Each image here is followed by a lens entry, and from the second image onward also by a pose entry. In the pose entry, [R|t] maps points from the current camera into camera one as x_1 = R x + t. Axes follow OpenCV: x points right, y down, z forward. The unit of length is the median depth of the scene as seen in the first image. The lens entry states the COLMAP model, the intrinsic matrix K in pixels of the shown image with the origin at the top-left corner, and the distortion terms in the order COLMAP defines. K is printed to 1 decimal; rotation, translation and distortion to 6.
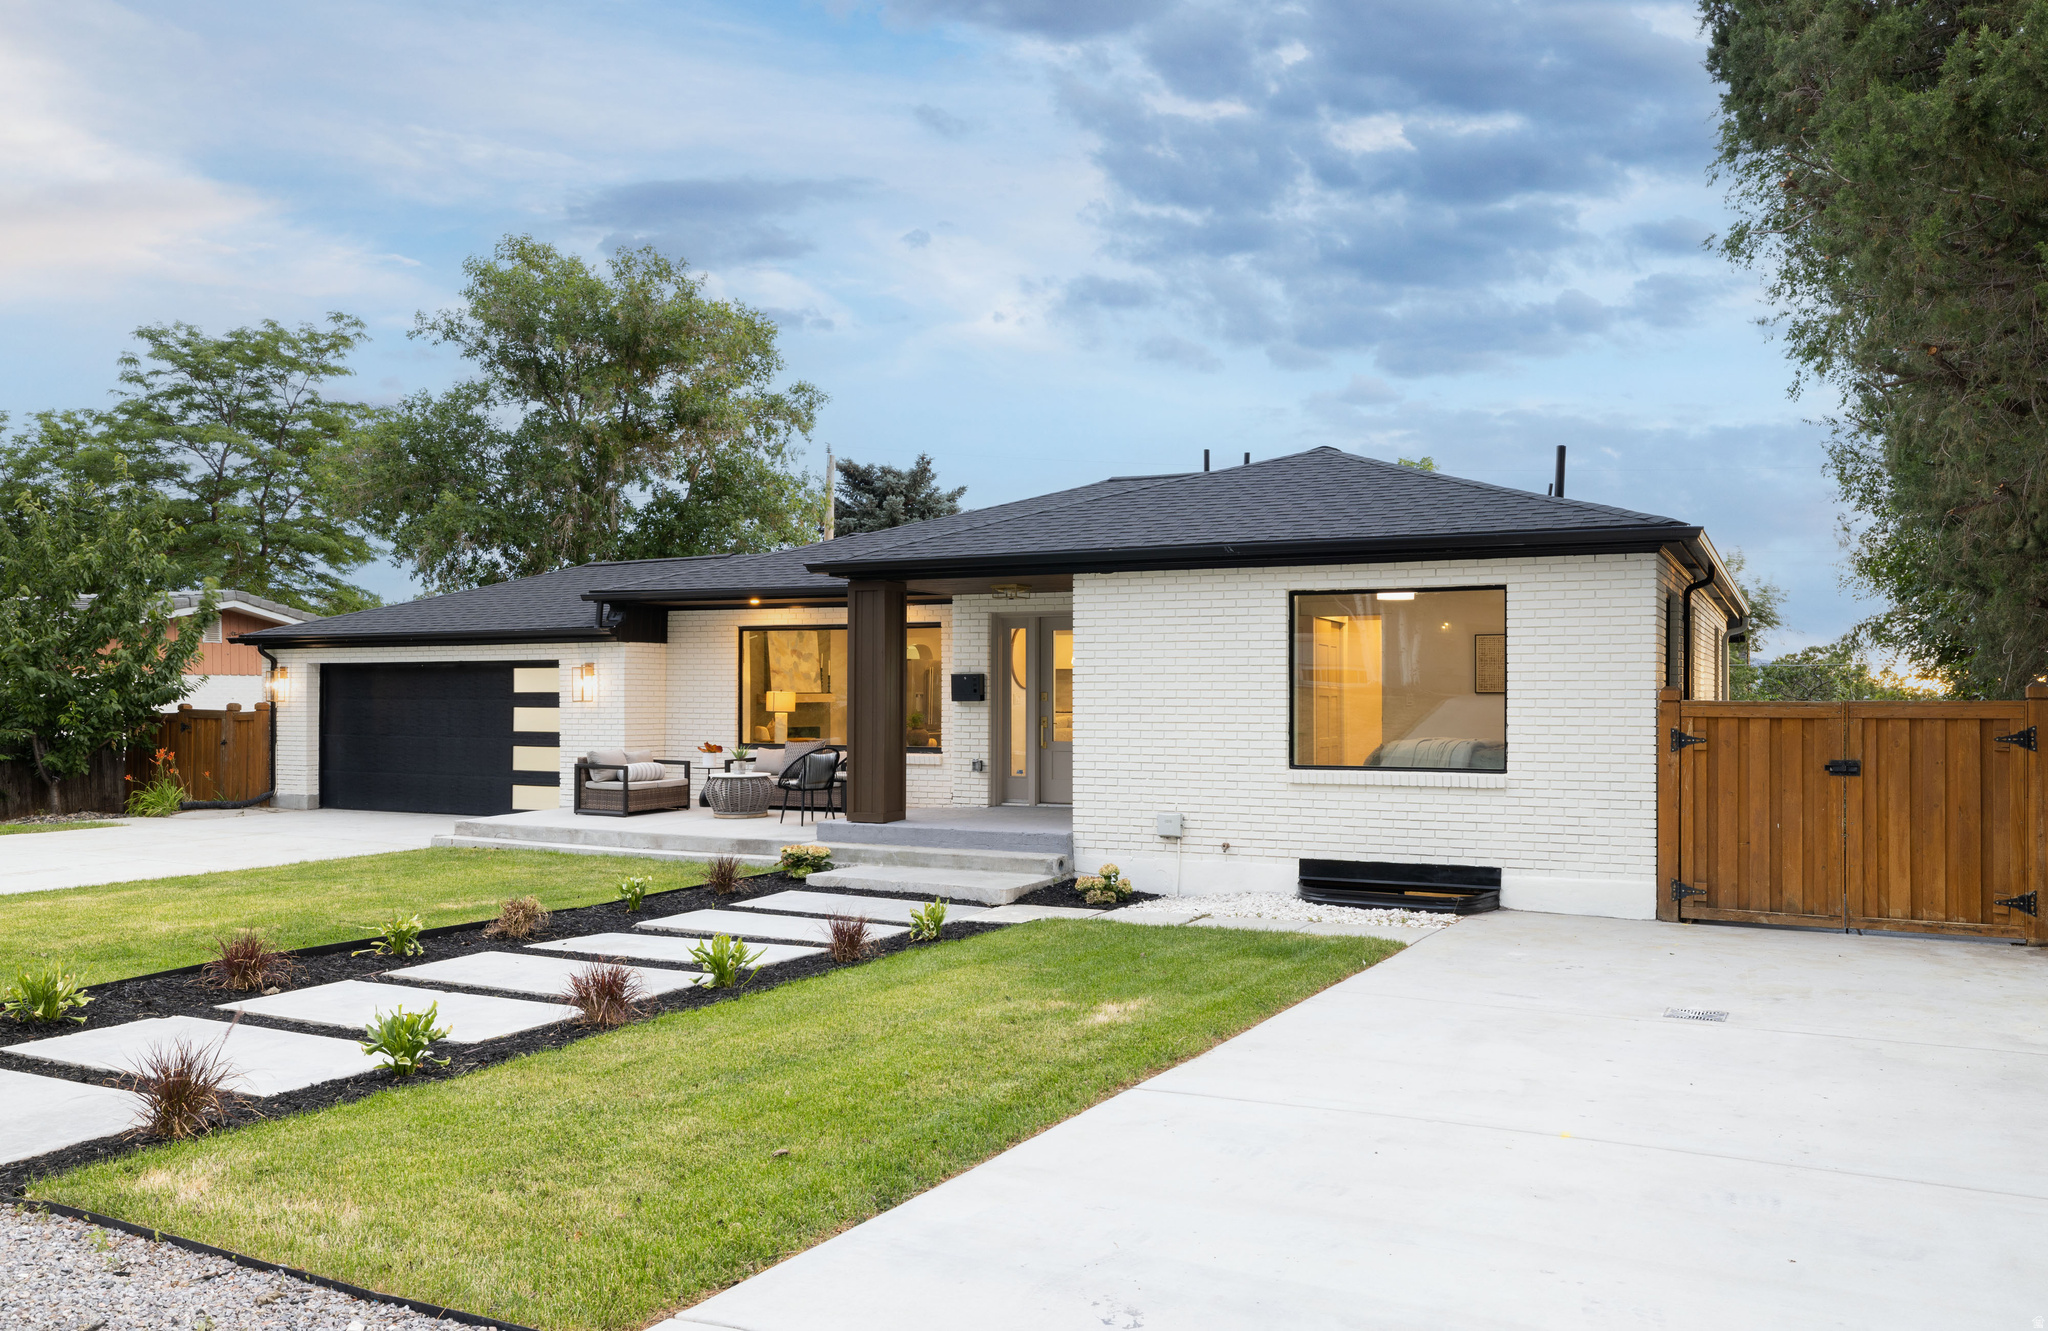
lens RADIAL K [[1574.0, 0, 1028.2], [0, 1574.0, 673.9], [0, 0, 1]] dist [0.002045, -0.001072]
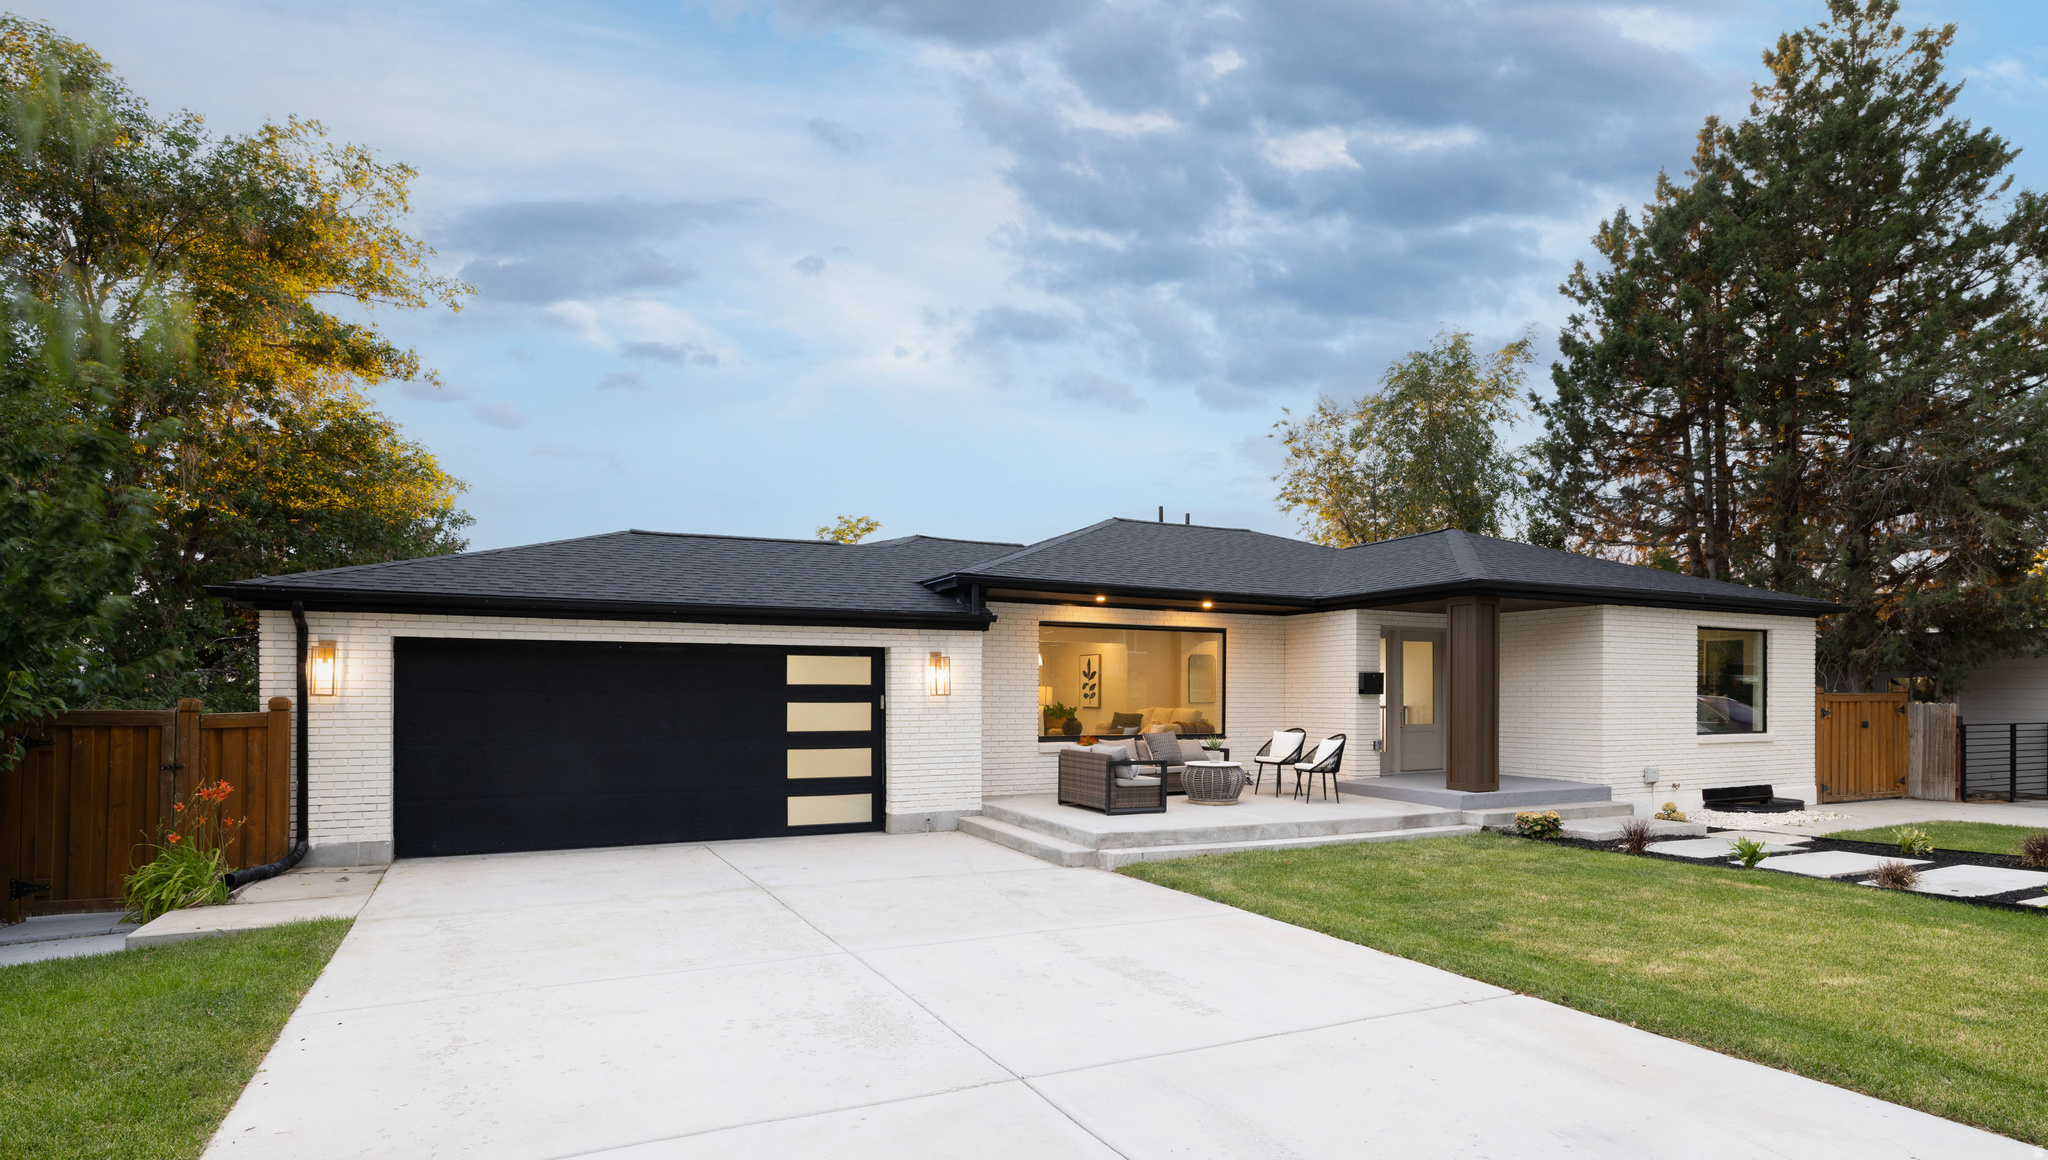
lens RADIAL K [[1062.3, 0, 1060.3], [0, 1062.3, 712.6], [0, 0, 1]] dist [-0.026631, -0.000516]
pose [[0.588847, -0.011528, 0.808162, -0.729815], [-0.010084, 0.999716, 0.021608, 0.013865], [-0.808181, -0.020873, 0.588564, 0.591158]]
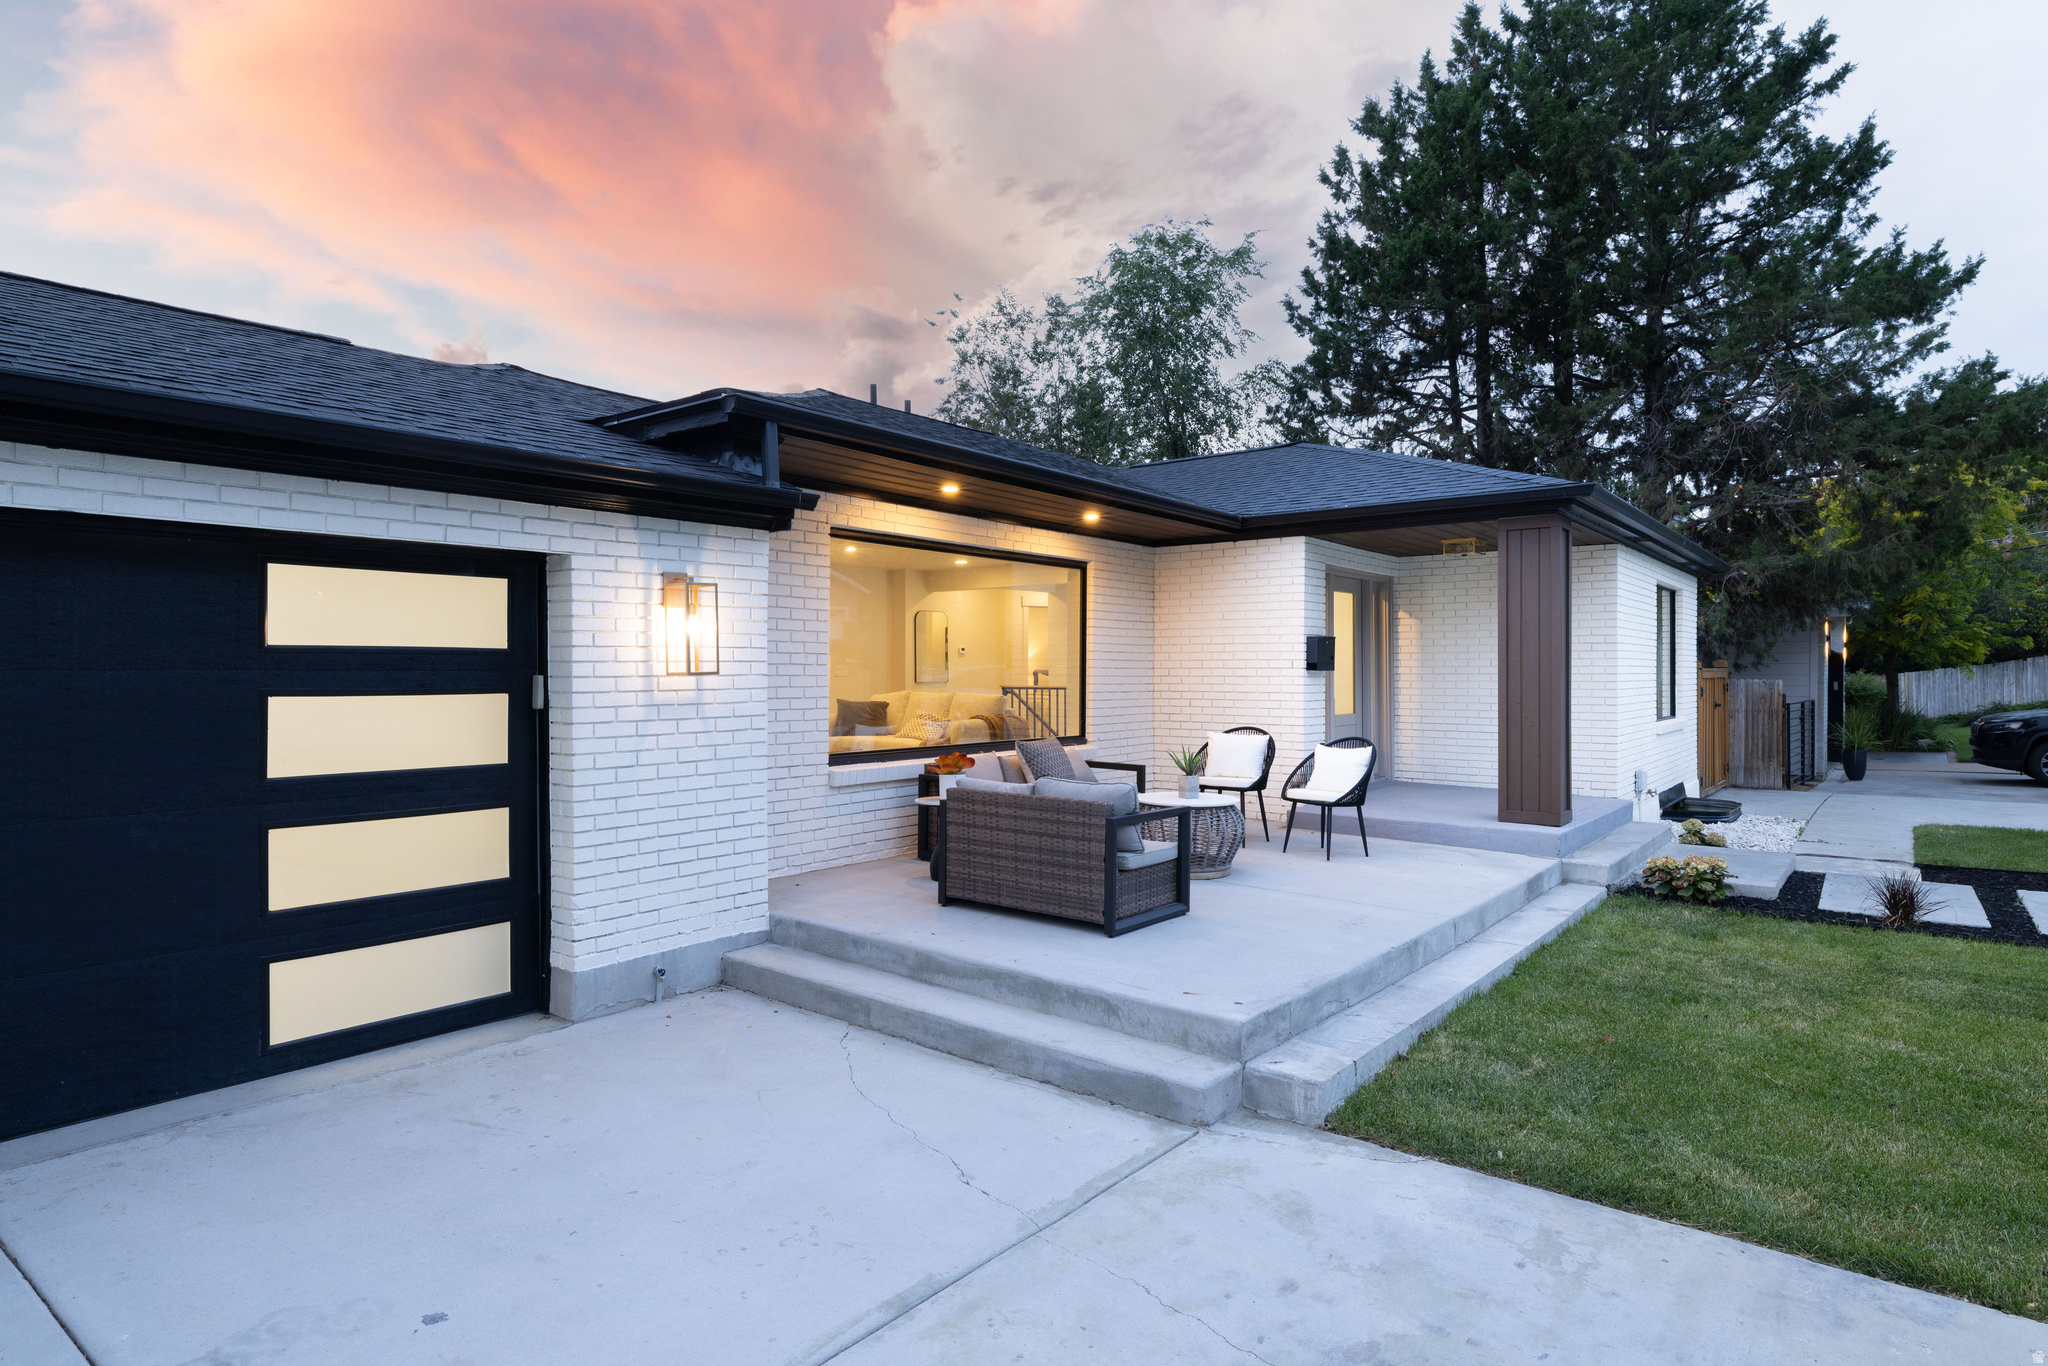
lens RADIAL K [[1122.8, 0, 1027.8], [0, 1122.8, 671.6], [0, 0, 1]] dist [-0.003441, 0.000416]
pose [[0.199310, -0.000904, 0.979936, -0.530562], [-0.012038, 0.999922, 0.003371, 0.015112], [-0.979863, -0.012468, 0.199283, 0.868384]]
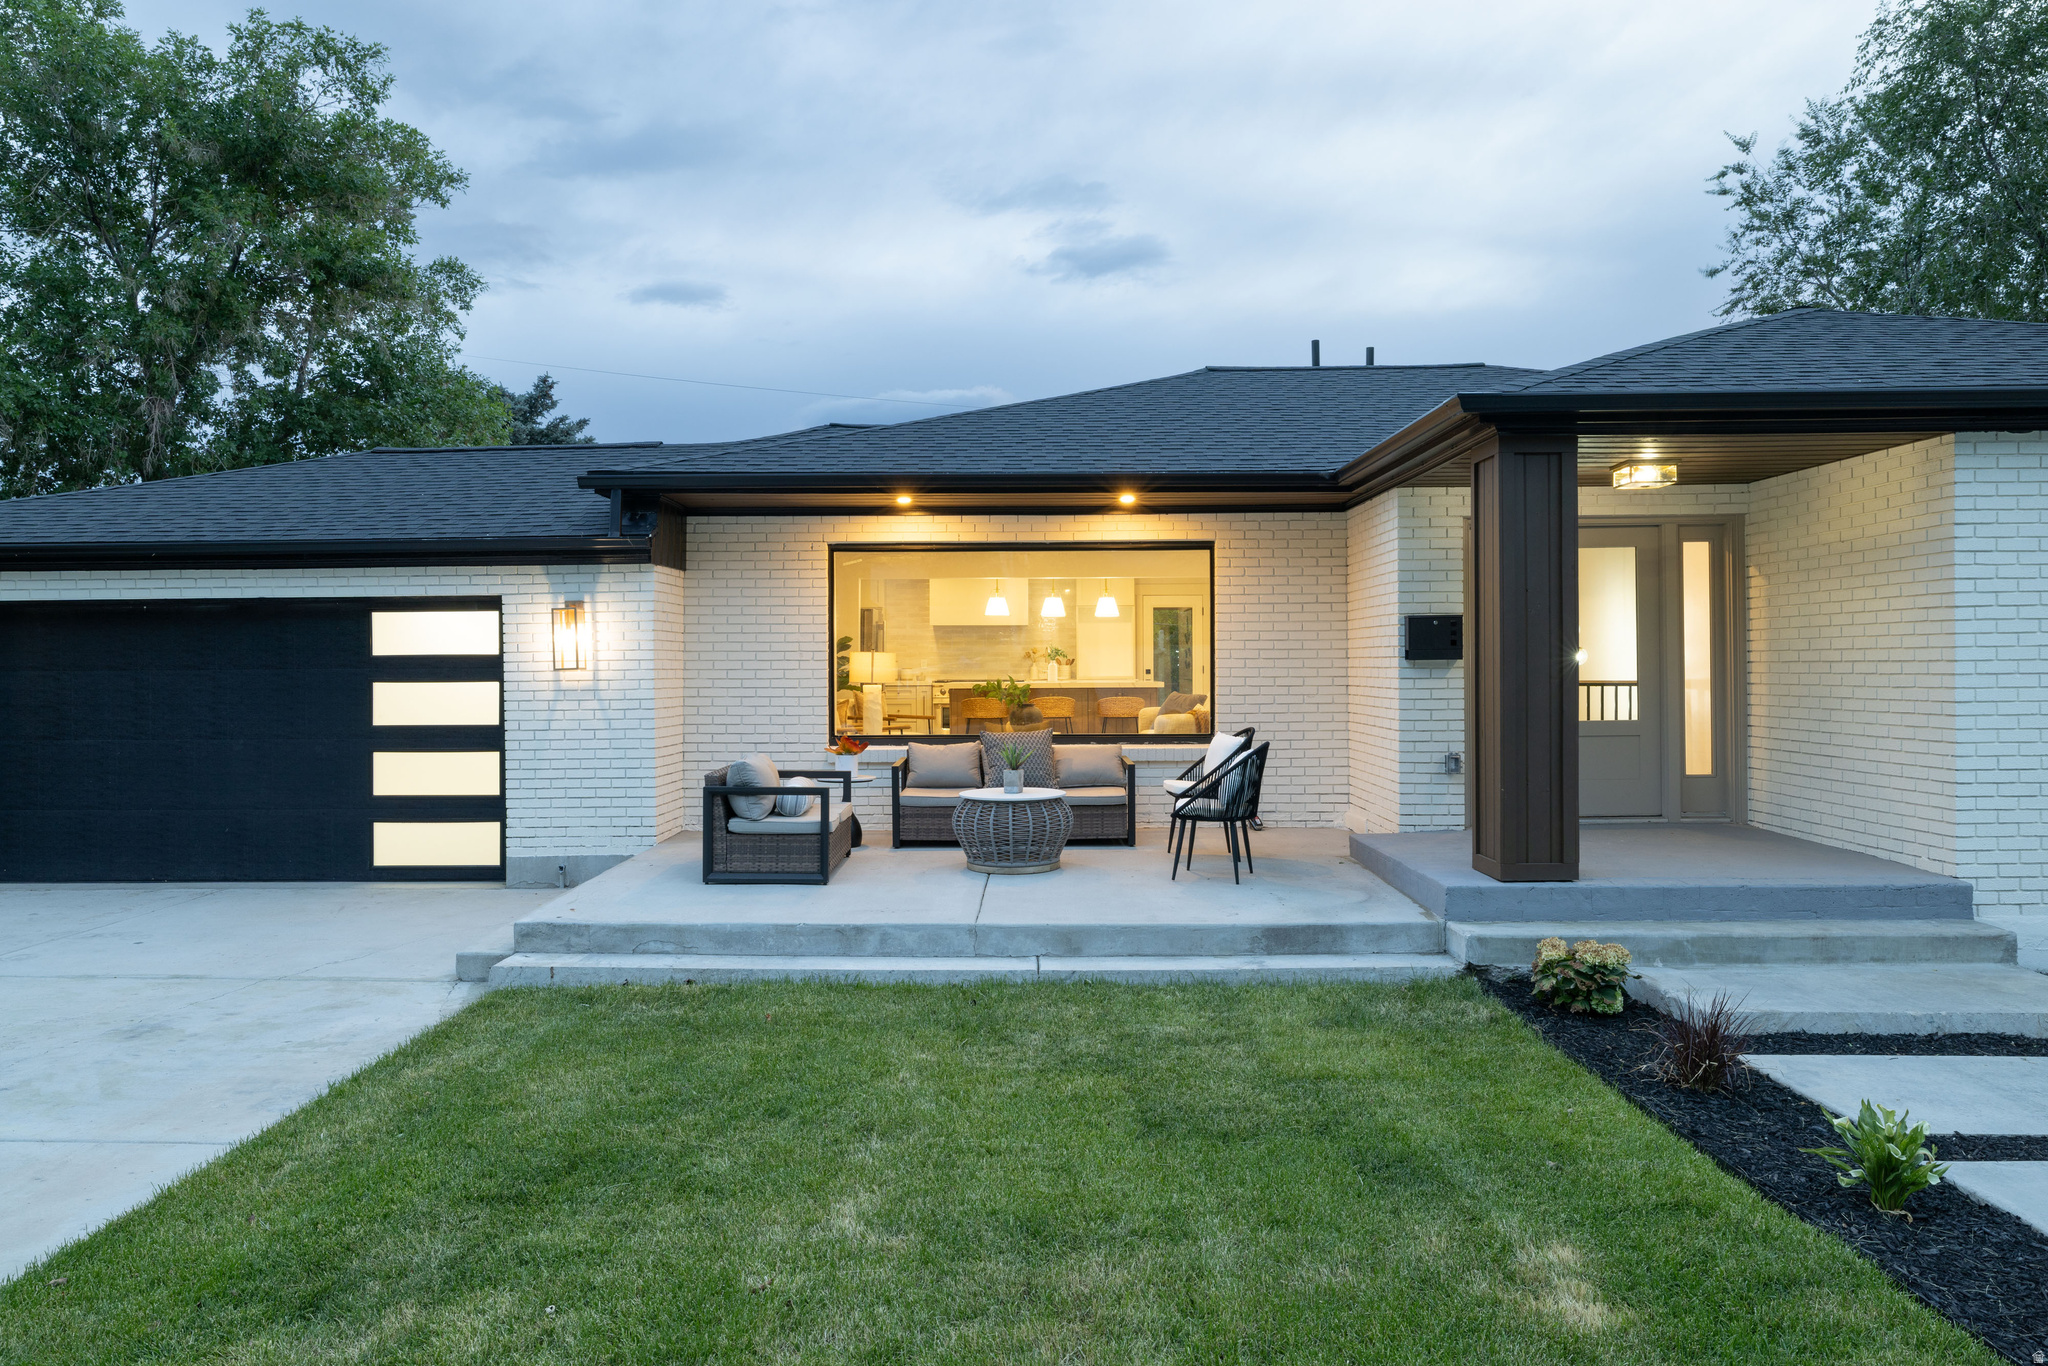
lens RADIAL K [[1380.4, 0, 1012.6], [0, 1380.4, 670.0], [0, 0, 1]] dist [0.000158, 0.001633]
pose [[0.898413, -0.011110, 0.439010, -0.357027], [0.003488, 0.999829, 0.018163, 0.009396], [-0.439137, -0.014787, 0.898298, 0.492439]]
